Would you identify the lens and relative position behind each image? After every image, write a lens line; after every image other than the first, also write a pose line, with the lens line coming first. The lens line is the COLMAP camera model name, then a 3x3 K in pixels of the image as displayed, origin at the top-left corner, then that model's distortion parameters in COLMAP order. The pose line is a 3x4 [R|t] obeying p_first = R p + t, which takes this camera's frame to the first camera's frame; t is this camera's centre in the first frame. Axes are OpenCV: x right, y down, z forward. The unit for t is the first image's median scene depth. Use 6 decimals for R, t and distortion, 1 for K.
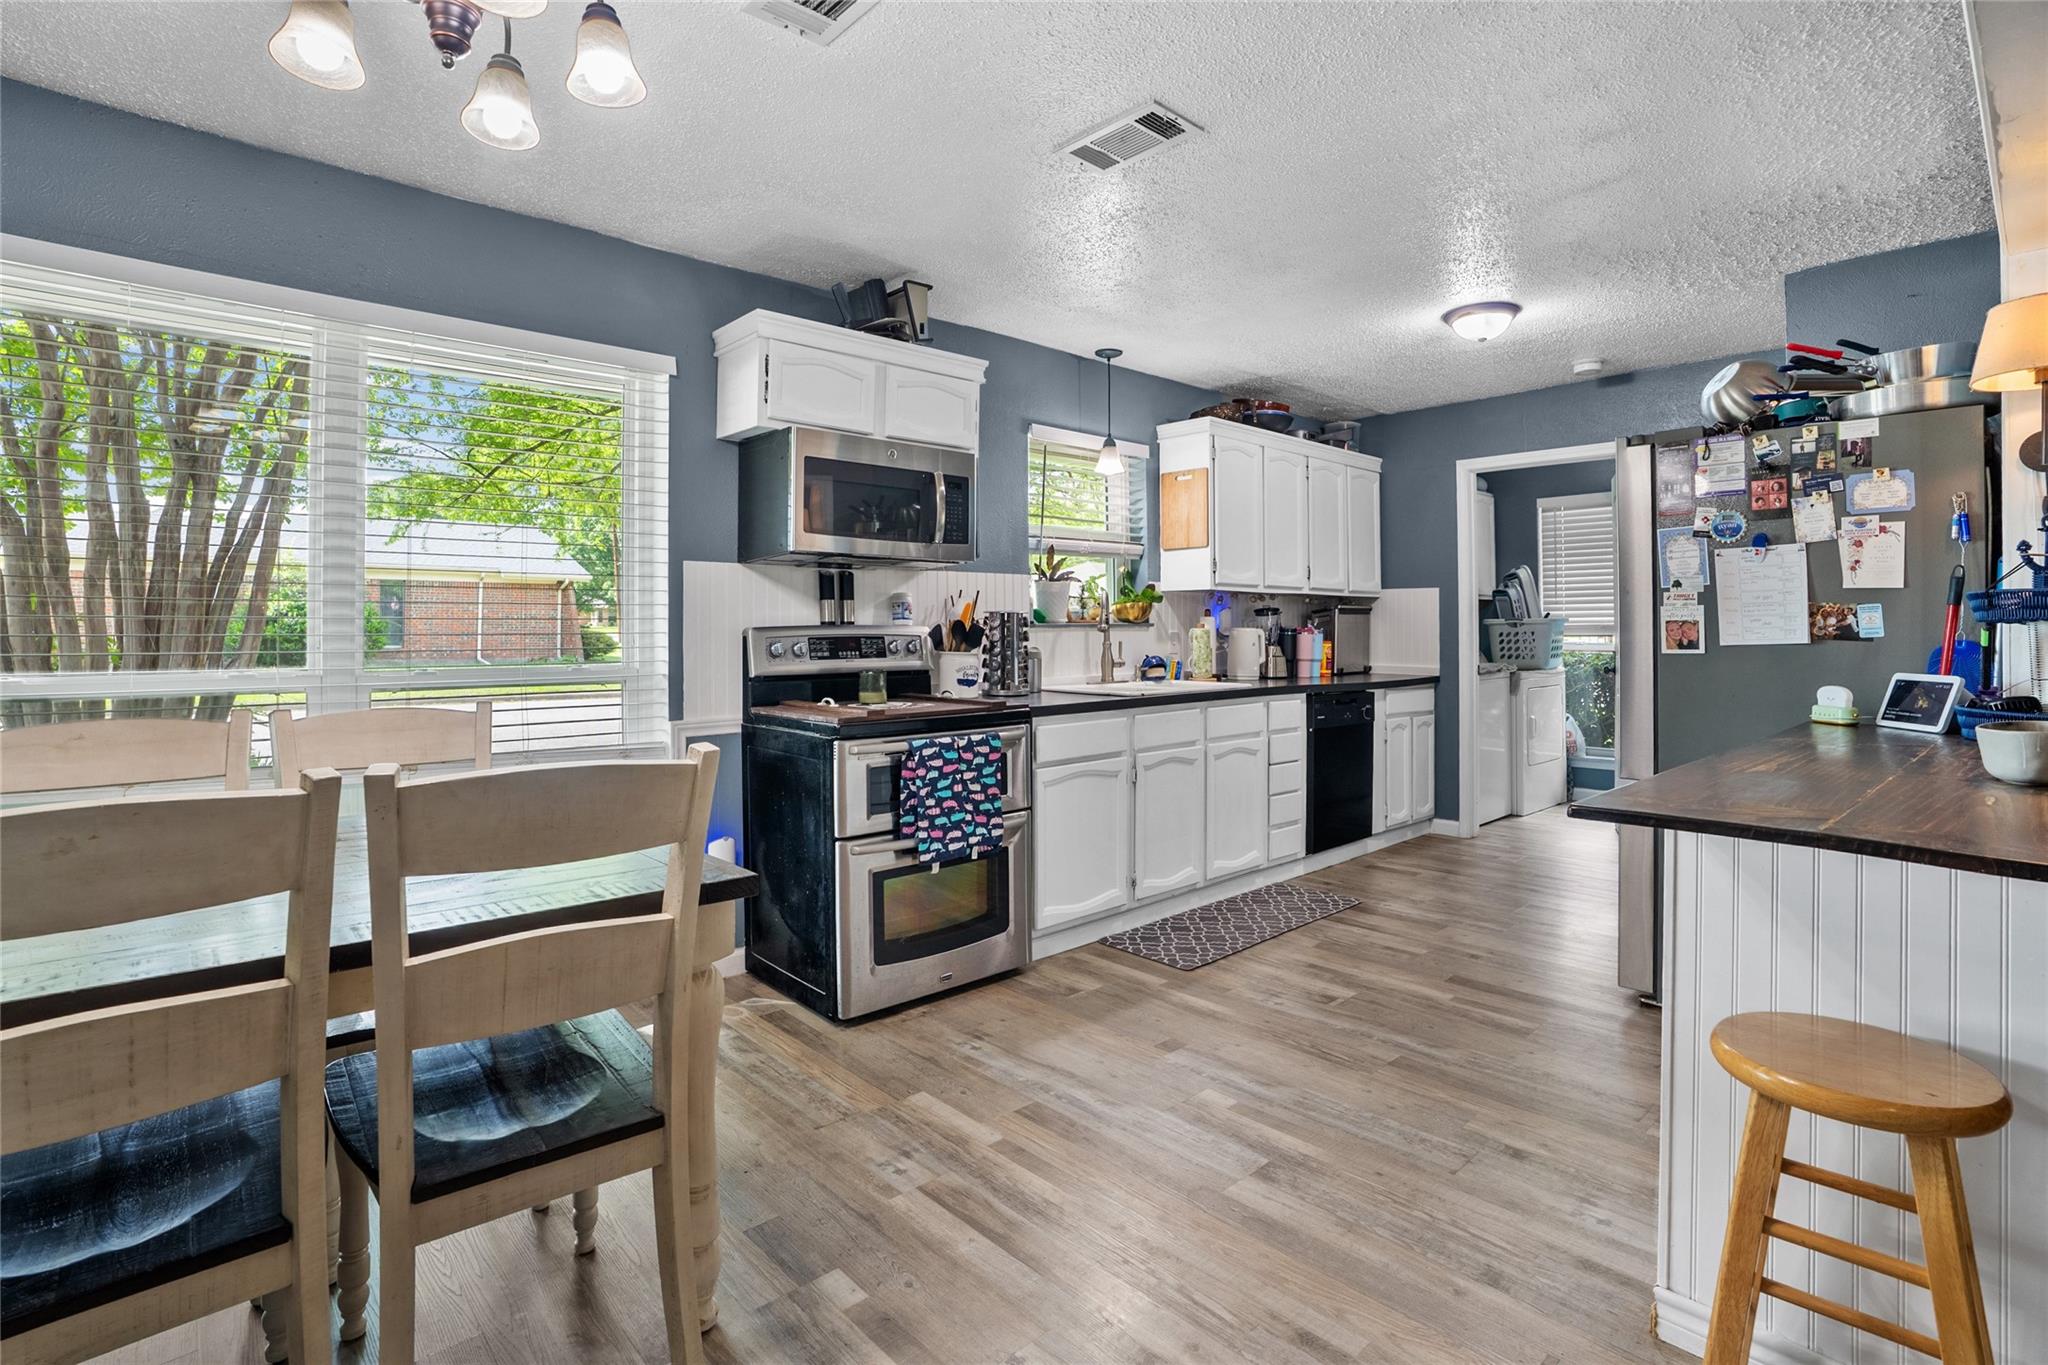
lens RADIAL K [[978.9, 0, 1031.8], [0, 978.9, 652.5], [0, 0, 1]] dist [-0.000681, -0.000086]
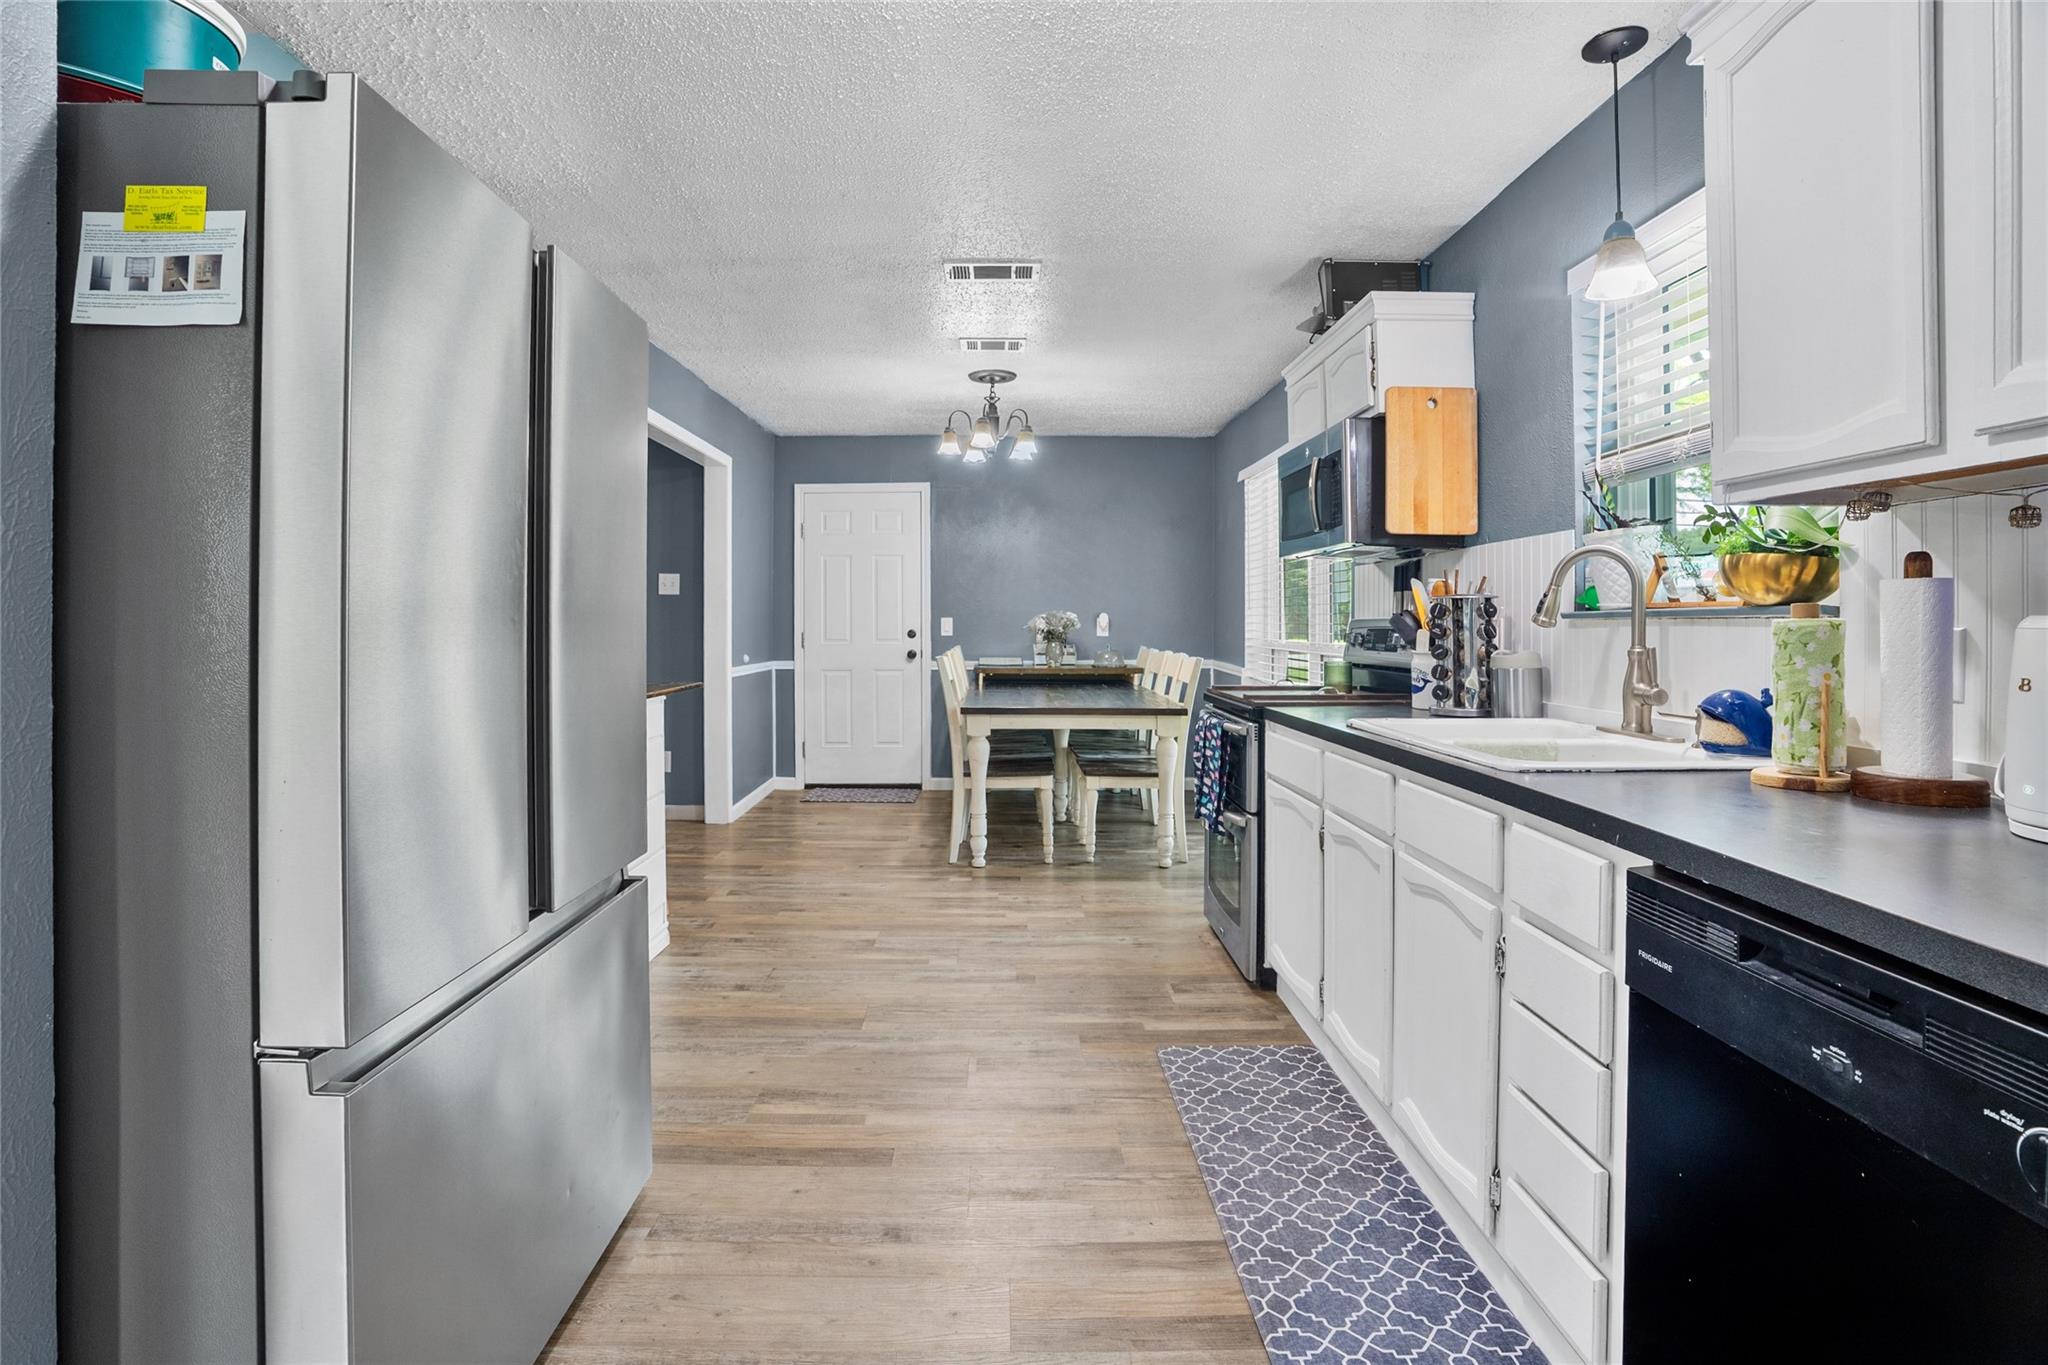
lens RADIAL K [[978.9, 0, 1031.8], [0, 978.9, 652.5], [0, 0, 1]] dist [-0.000681, -0.000086]
pose [[-0.658834, 0.020897, -0.751998, 0.878449], [-0.017934, 0.998894, 0.043470, -0.031858], [0.752074, 0.042126, -0.657731, 1.535837]]
